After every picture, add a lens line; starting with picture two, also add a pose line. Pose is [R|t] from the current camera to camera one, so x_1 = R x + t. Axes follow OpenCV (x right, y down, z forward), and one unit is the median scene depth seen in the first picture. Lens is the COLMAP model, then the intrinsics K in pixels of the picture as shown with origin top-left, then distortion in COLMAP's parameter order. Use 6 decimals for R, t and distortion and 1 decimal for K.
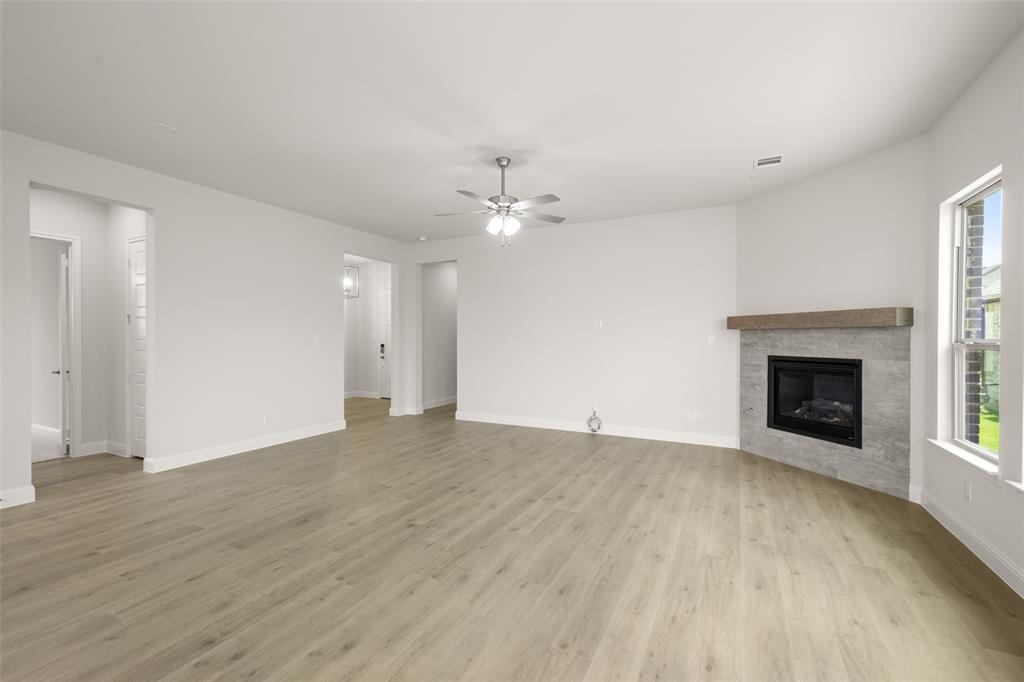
lens RADIAL K [[443.8, 0, 515.0], [0, 443.8, 338.9], [0, 0, 1]] dist [-0.000661, 0.000465]
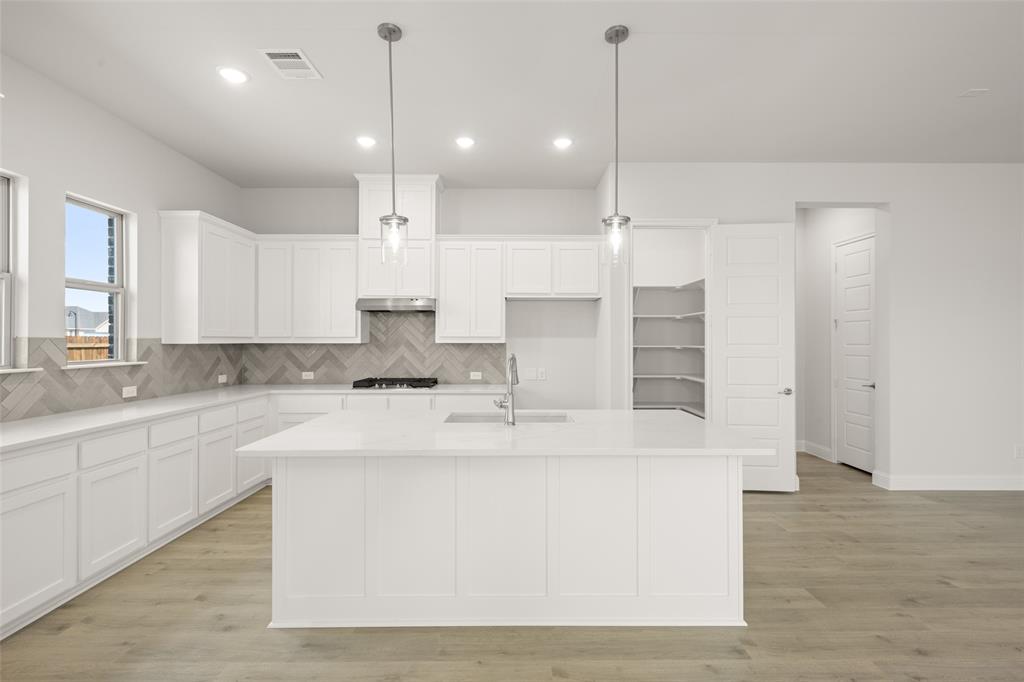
lens RADIAL K [[457.9, 0, 512.6], [0, 457.9, 338.9], [0, 0, 1]] dist [0.003911, 0.000426]
pose [[0.461121, -0.003499, -0.887330, -0.333993], [-0.005037, 0.999966, -0.006560, -0.000166], [0.887323, 0.007495, 0.461088, -0.135704]]
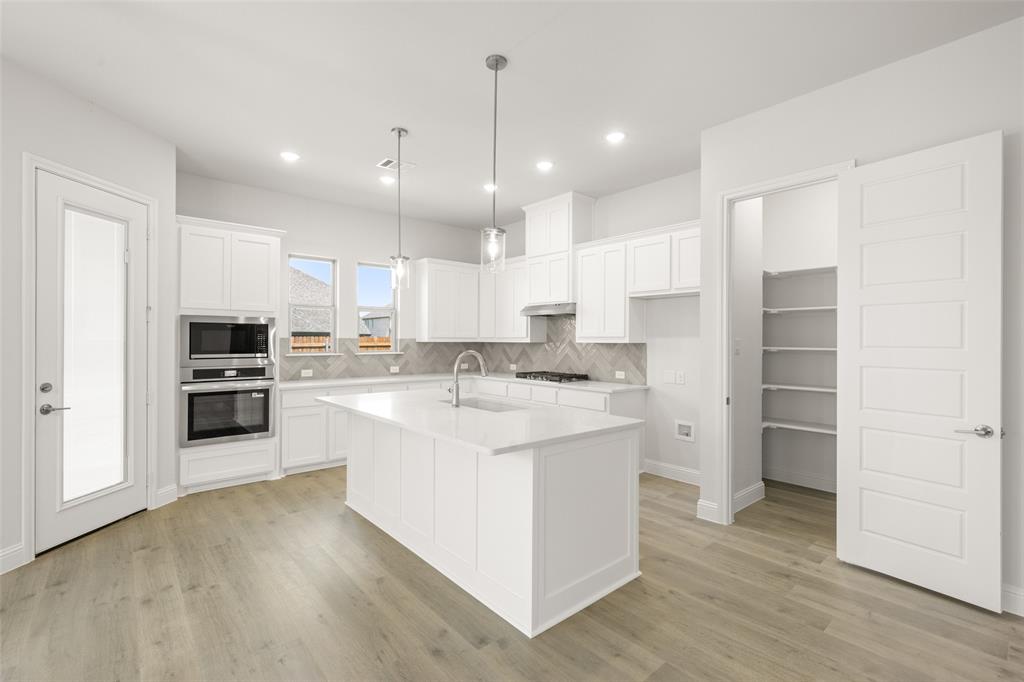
lens RADIAL K [[457.9, 0, 512.2], [0, 457.9, 337.8], [0, 0, 1]] dist [0.003911, 0.000426]
pose [[-0.375921, -0.006369, -0.926630, -0.208393], [-0.008695, 0.999957, -0.003346, -0.003688], [0.926611, 0.006800, -0.375960, 0.484493]]
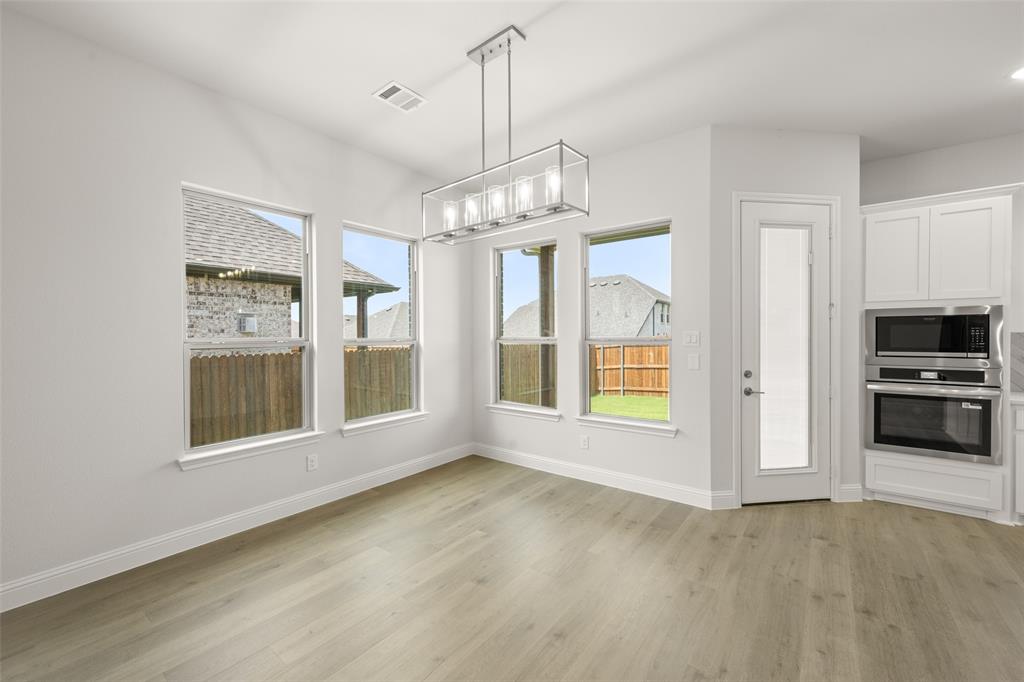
lens RADIAL K [[405.7, 0, 514.9], [0, 405.7, 341.2], [0, 0, 1]] dist [0.001681, -0.000921]
pose [[-0.983460, 0.000526, 0.181124, -0.289276], [0.003252, 0.999886, 0.014750, -0.000094], [-0.181096, 0.015095, -0.983350, 0.411185]]
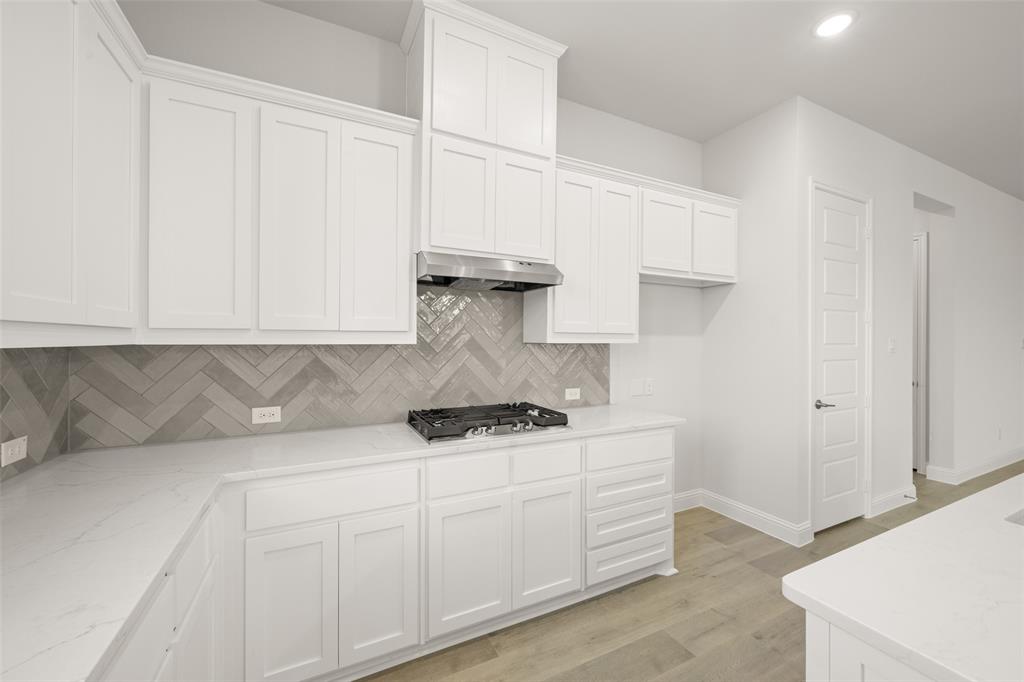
lens RADIAL K [[405.7, 0, 513.6], [0, 405.7, 338.3], [0, 0, 1]] dist [0.001681, -0.000921]
pose [[0.809005, -0.000570, -0.587802, -1.075631], [-0.005925, 0.999941, -0.009125, 0.001678], [0.587772, 0.010865, 0.808953, -0.268283]]
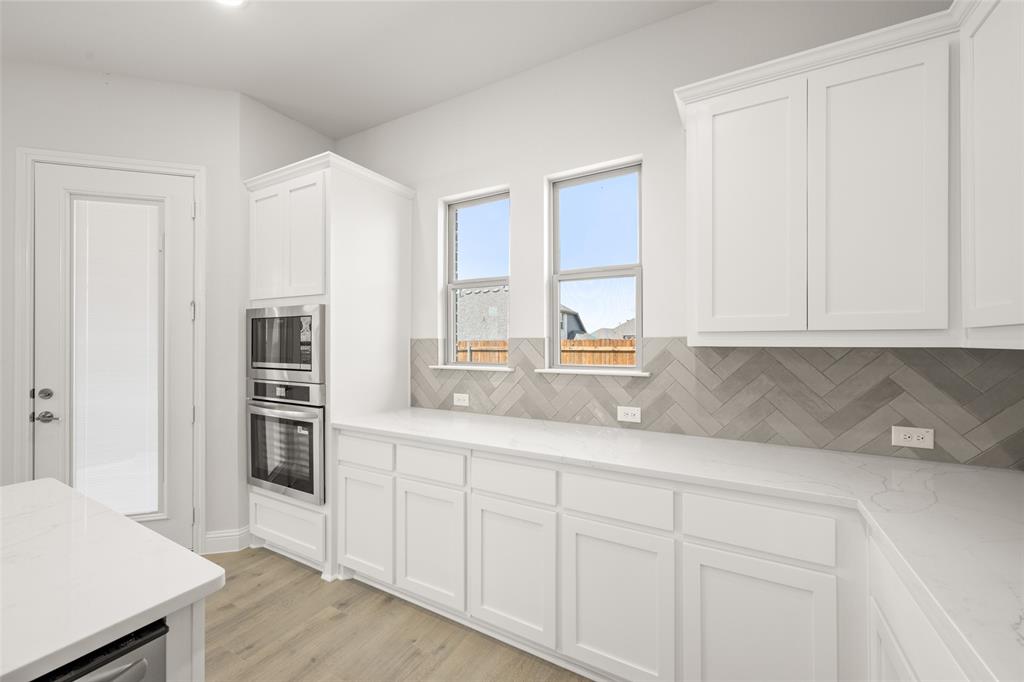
lens RADIAL K [[405.7, 0, 515.6], [0, 405.7, 337.9], [0, 0, 1]] dist [0.001681, -0.000921]
pose [[-0.999583, 0.000329, 0.028861, -1.224981], [0.000173, 0.999985, -0.005401, -0.000020], [-0.028862, -0.005394, -0.999569, 0.138943]]
